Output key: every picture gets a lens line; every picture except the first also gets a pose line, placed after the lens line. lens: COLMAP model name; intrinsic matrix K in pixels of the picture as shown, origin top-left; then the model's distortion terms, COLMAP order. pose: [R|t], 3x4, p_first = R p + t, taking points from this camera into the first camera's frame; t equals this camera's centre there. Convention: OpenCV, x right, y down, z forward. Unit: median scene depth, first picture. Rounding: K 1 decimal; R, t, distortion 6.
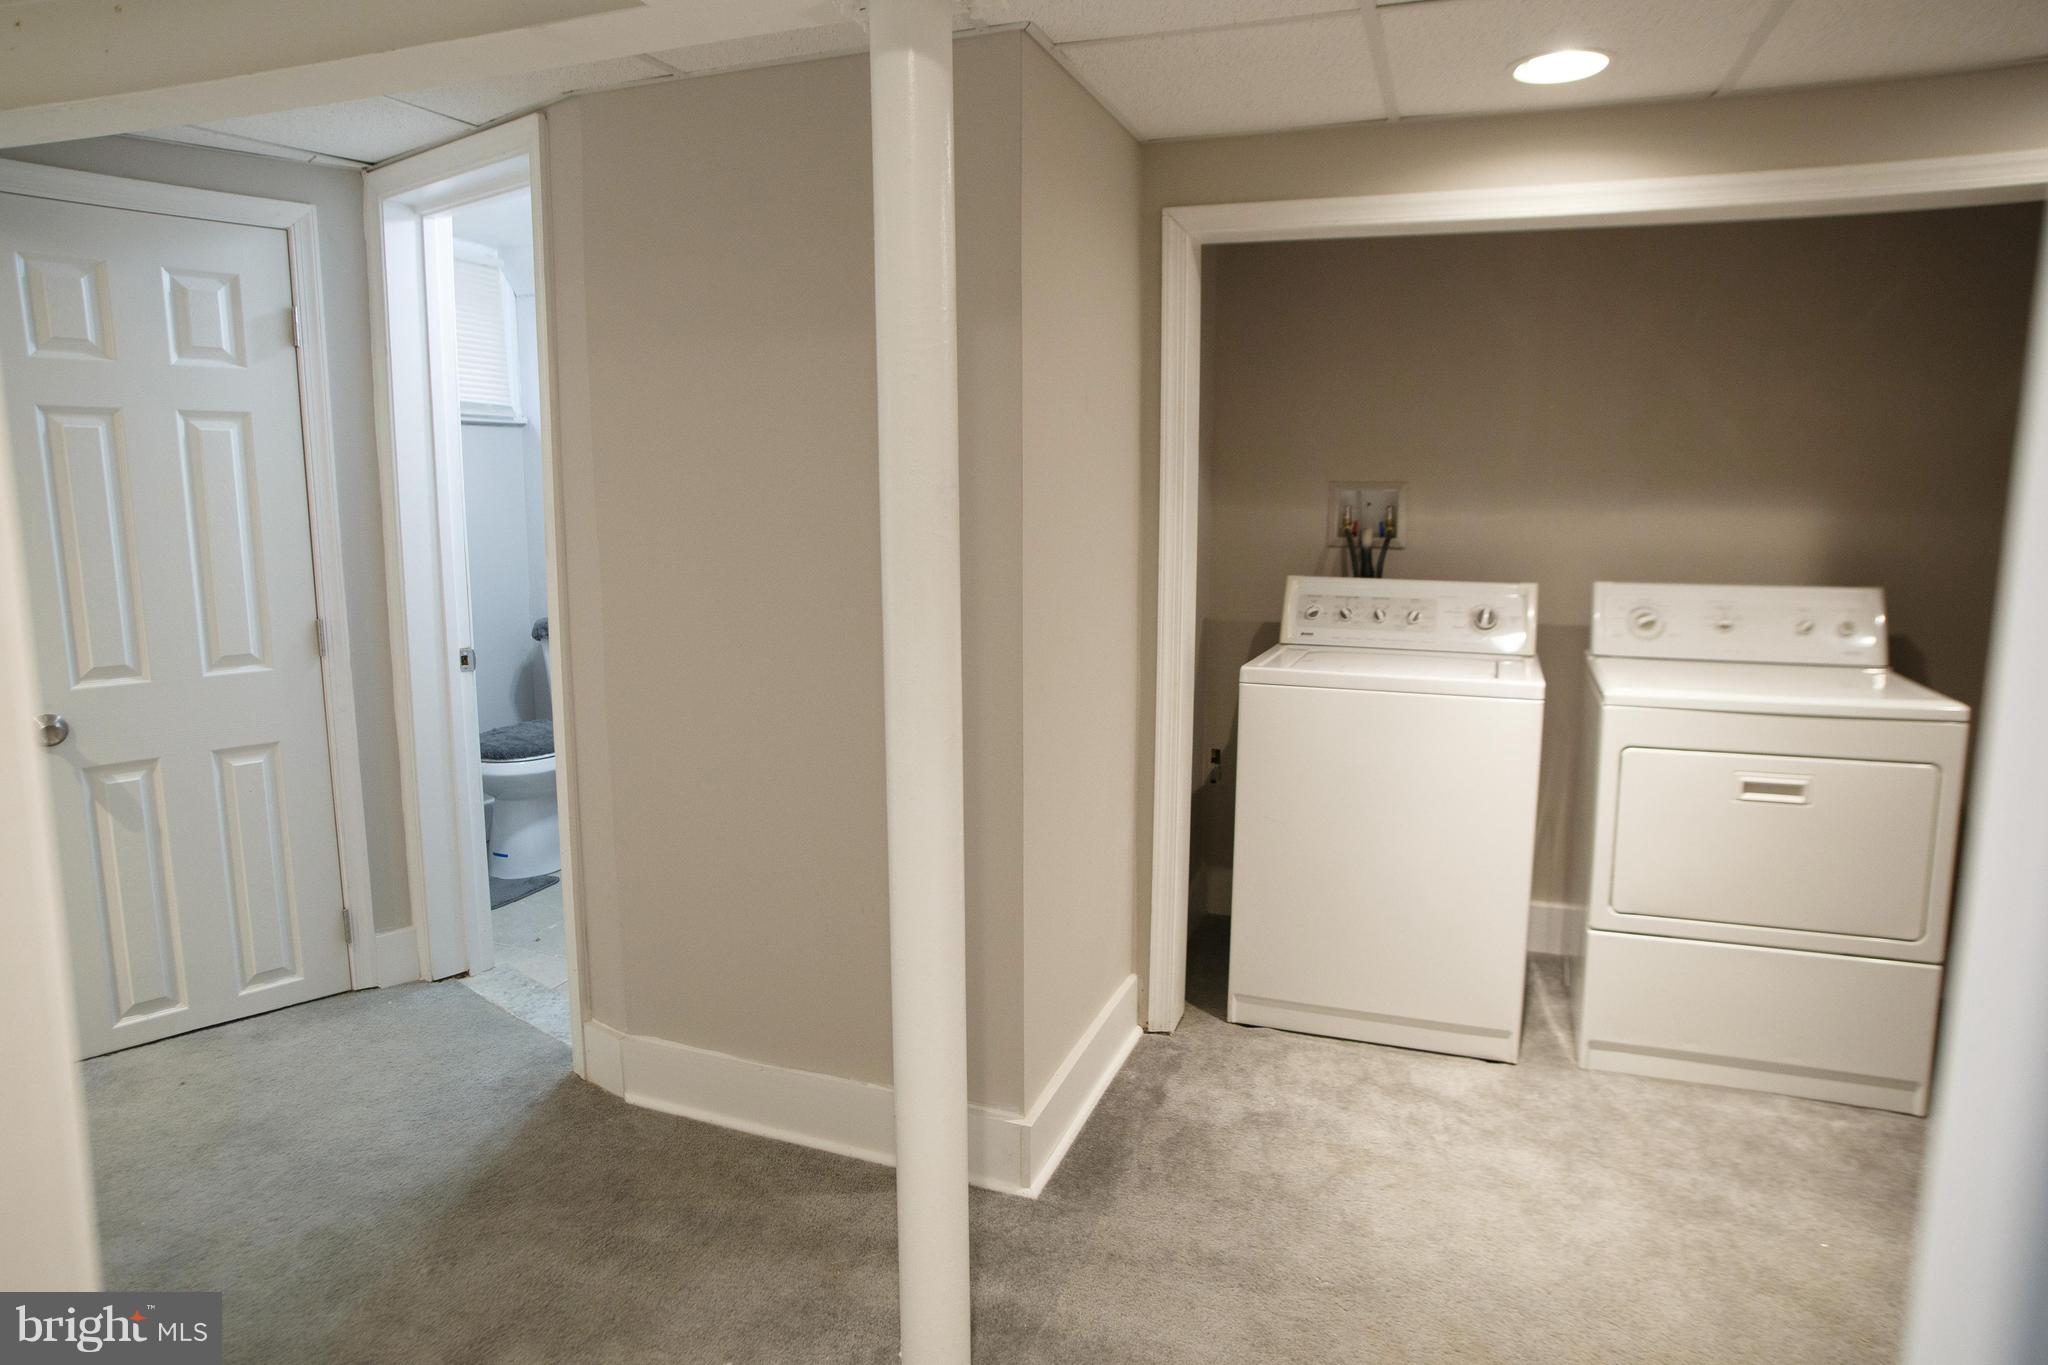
lens RADIAL K [[1202.4, 0, 1017.5], [0, 1202.4, 673.0], [0, 0, 1]] dist [-0.086878, 0.067347]
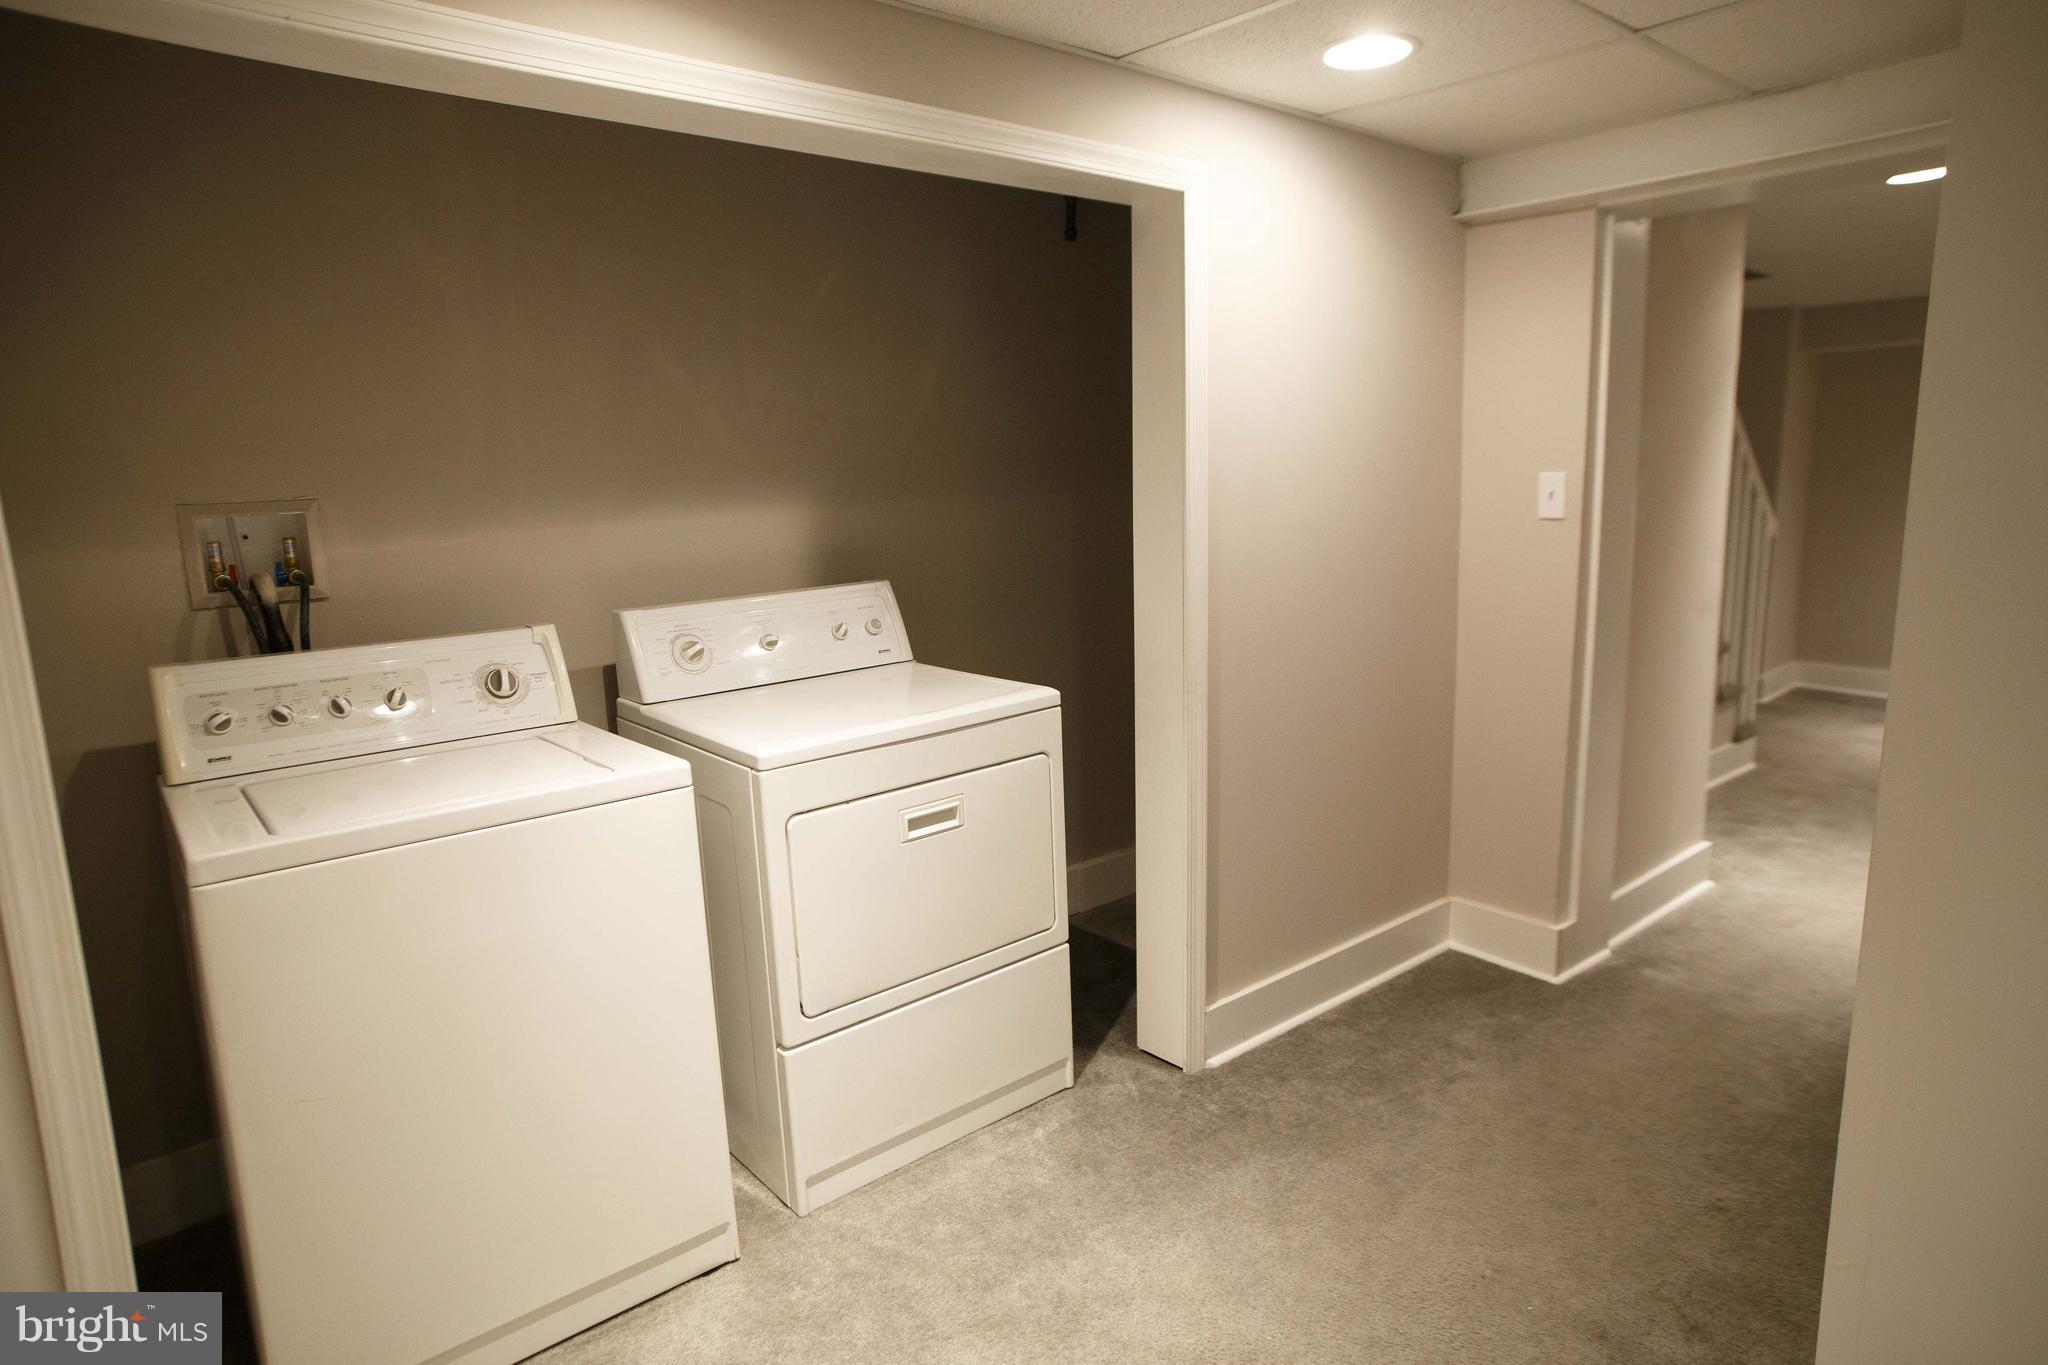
lens RADIAL K [[1202.4, 0, 1037.7], [0, 1202.4, 672.1], [0, 0, 1]] dist [-0.086878, 0.067347]
pose [[0.483508, -0.166781, 0.859305, -0.057471], [0.171494, 0.980705, 0.093848, -0.060551], [-0.858376, 0.101990, 0.502780, 0.349356]]
